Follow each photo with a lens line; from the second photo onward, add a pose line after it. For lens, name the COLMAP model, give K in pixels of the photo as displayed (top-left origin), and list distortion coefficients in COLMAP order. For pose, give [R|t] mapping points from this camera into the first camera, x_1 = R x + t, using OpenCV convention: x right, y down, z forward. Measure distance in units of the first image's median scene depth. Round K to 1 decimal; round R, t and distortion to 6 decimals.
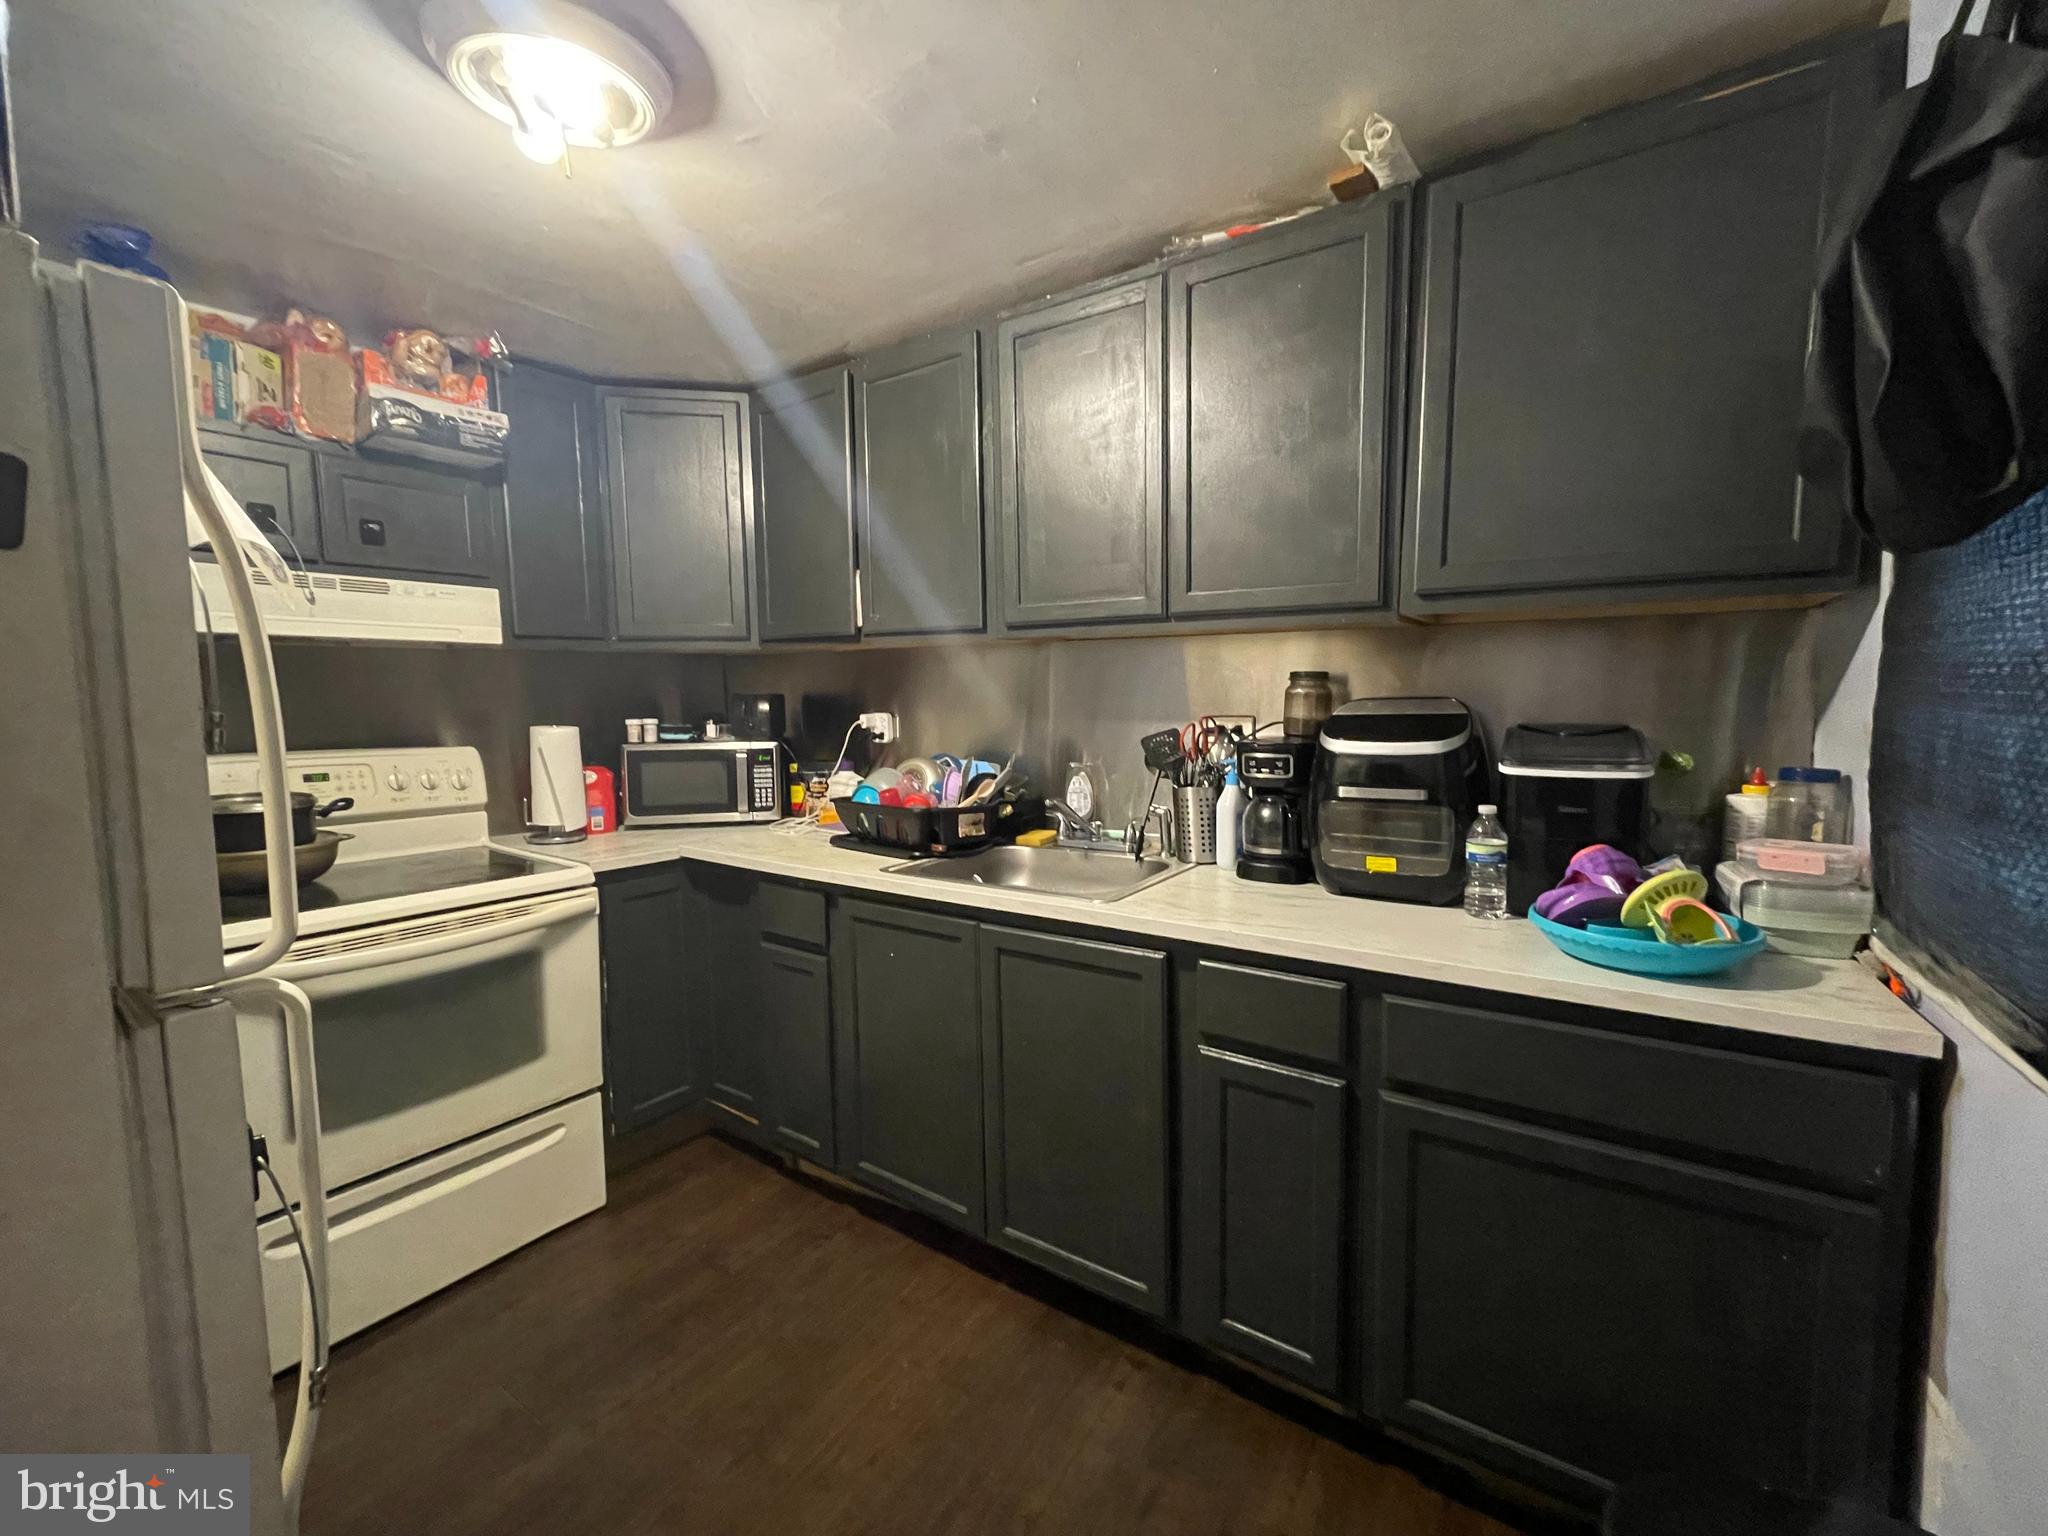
lens RADIAL K [[824.0, 0, 1027.2], [0, 824.0, 771.2], [0, 0, 1]] dist [0.001542, 0.000167]
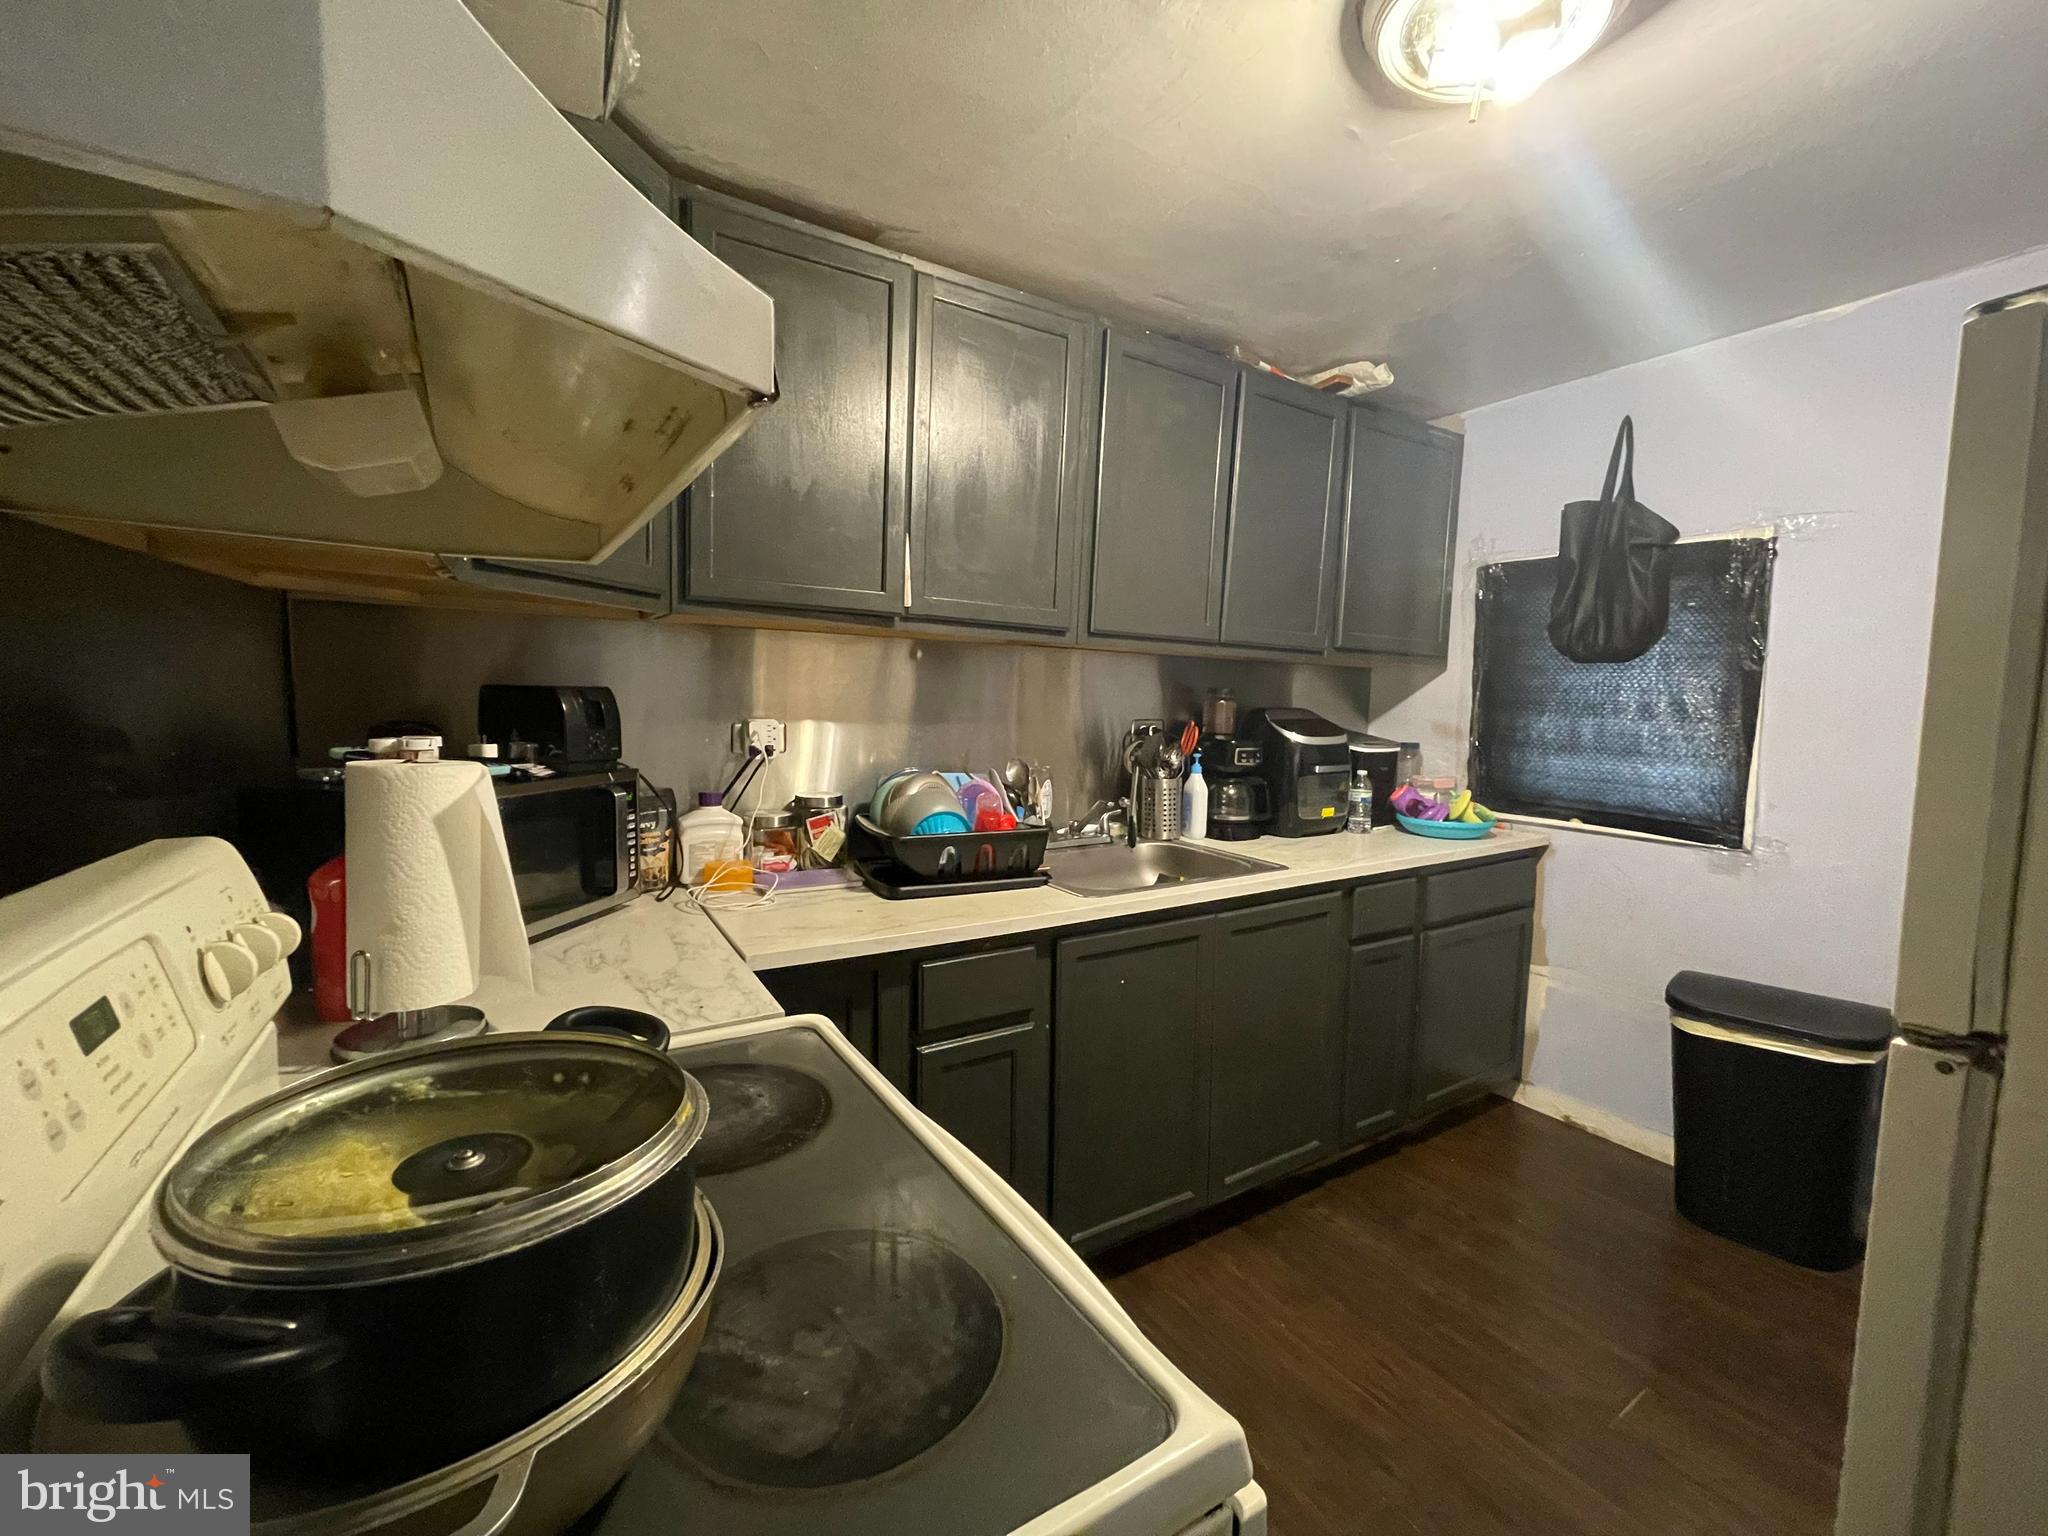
lens RADIAL K [[824.0, 0, 1022.8], [0, 824.0, 755.9], [0, 0, 1]] dist [0.001542, 0.000167]
pose [[0.415068, -0.066168, 0.907381, -1.287399], [0.050087, 0.997501, 0.049828, -0.109121], [-0.908411, 0.024766, 0.417345, 0.875038]]
